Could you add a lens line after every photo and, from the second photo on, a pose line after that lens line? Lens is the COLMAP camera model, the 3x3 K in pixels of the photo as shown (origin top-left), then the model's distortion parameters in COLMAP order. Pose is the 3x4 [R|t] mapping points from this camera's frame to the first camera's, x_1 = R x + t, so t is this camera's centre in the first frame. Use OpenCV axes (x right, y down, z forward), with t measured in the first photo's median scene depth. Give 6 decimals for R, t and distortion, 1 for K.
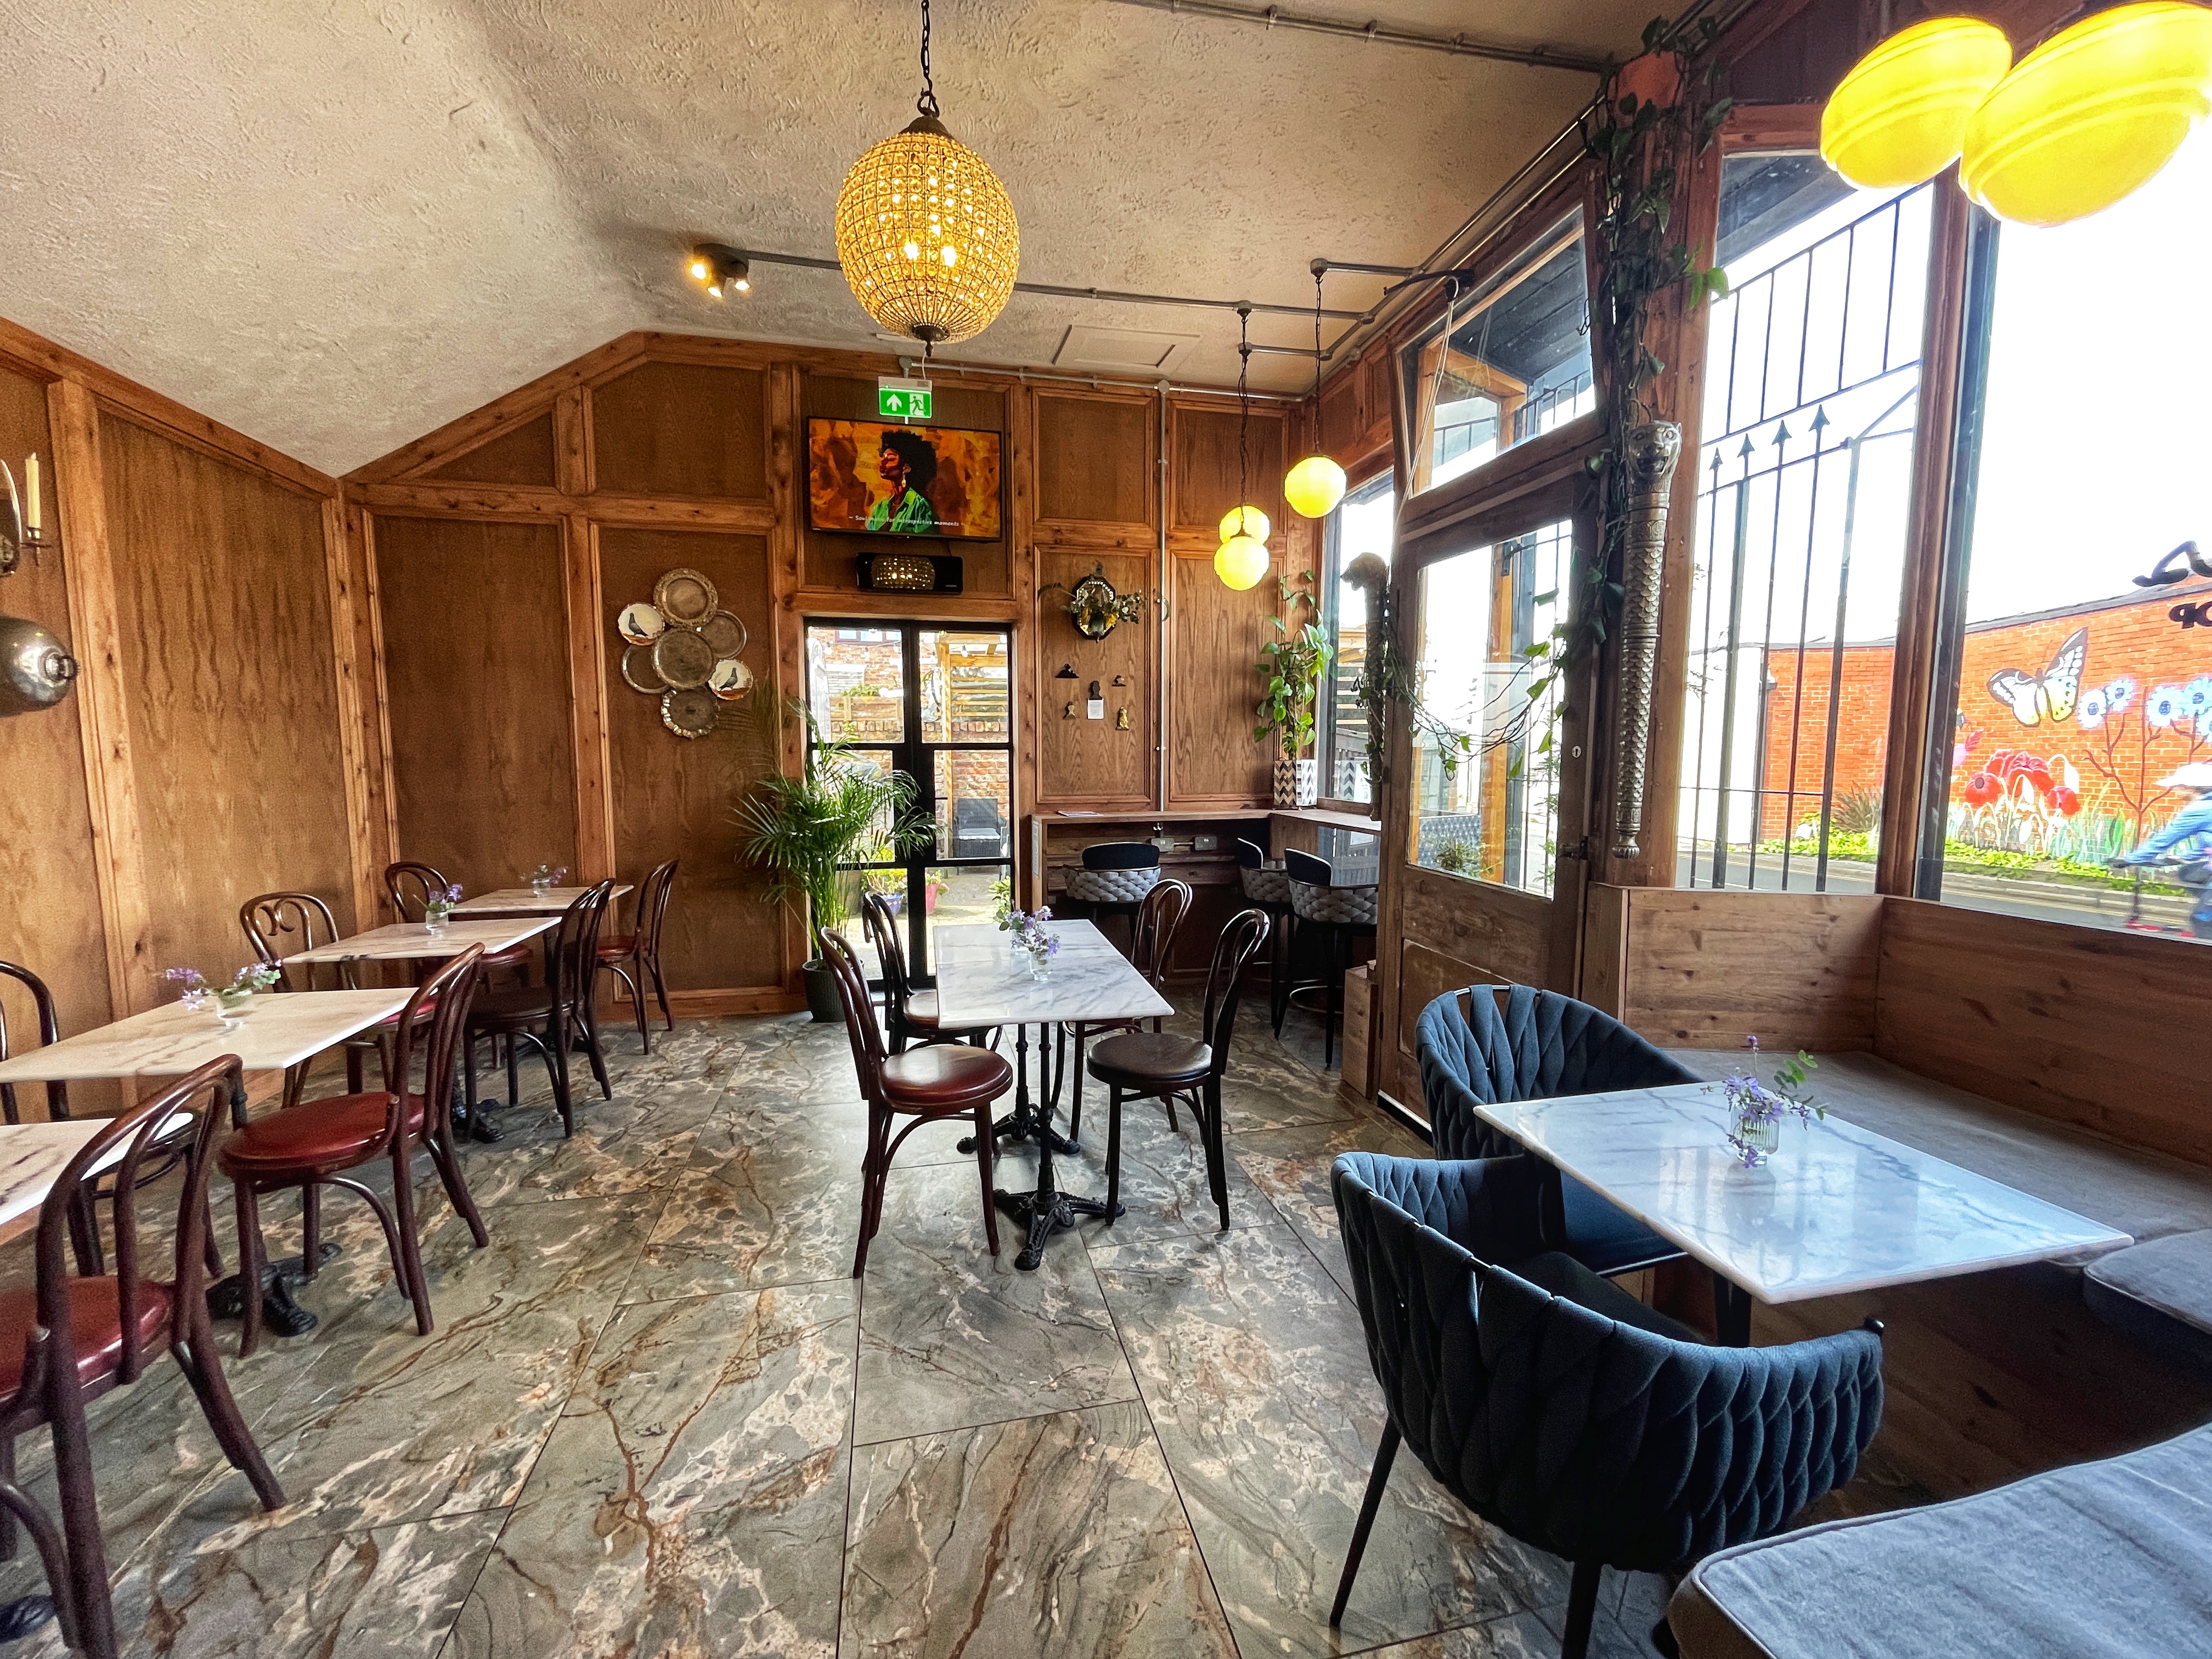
lens RADIAL K [[906.6, 0, 1103.9], [0, 906.6, 835.9], [0, 0, 1]] dist [-0.003115, 0.001058]
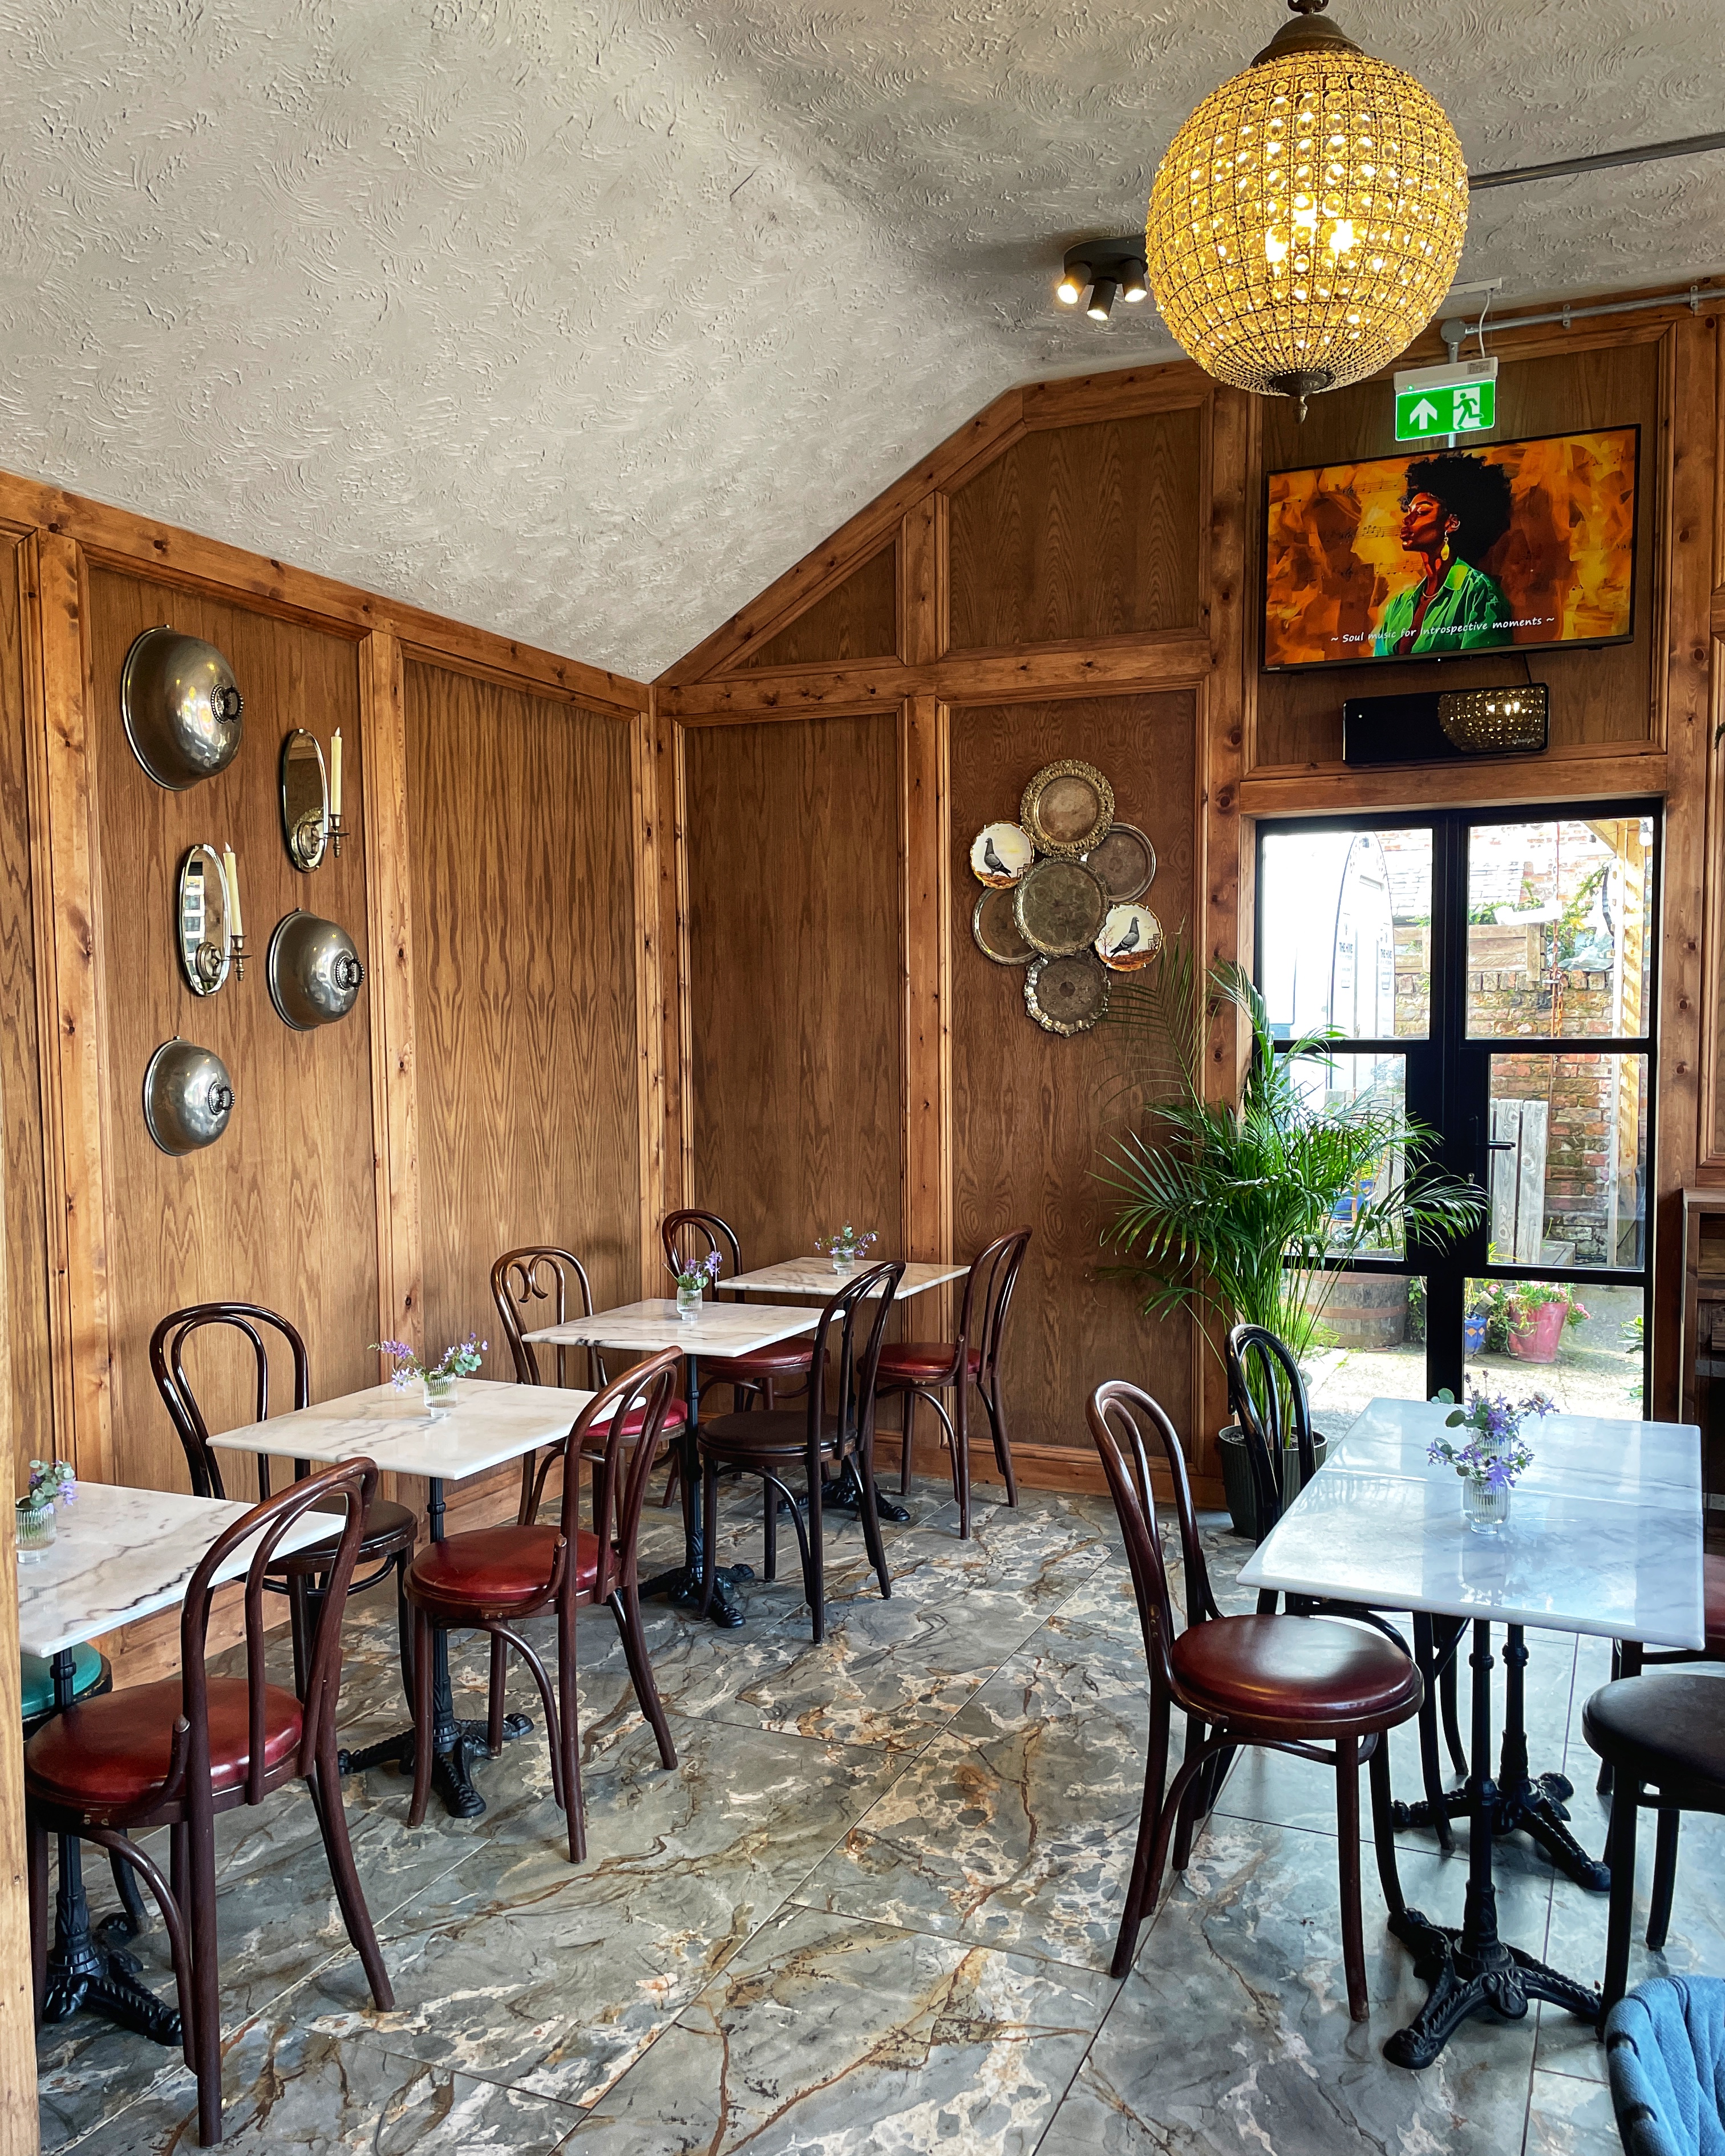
lens RADIAL K [[1747.5, 0, 866.6], [0, 1747.5, 1124.4], [0, 0, 1]] dist [0.107911, -0.152258]
pose [[0.805395, 0.034256, -0.591748, 0.205935], [-0.048996, 0.998760, -0.008868, -0.043407], [0.590710, 0.036136, 0.806074, -0.049557]]
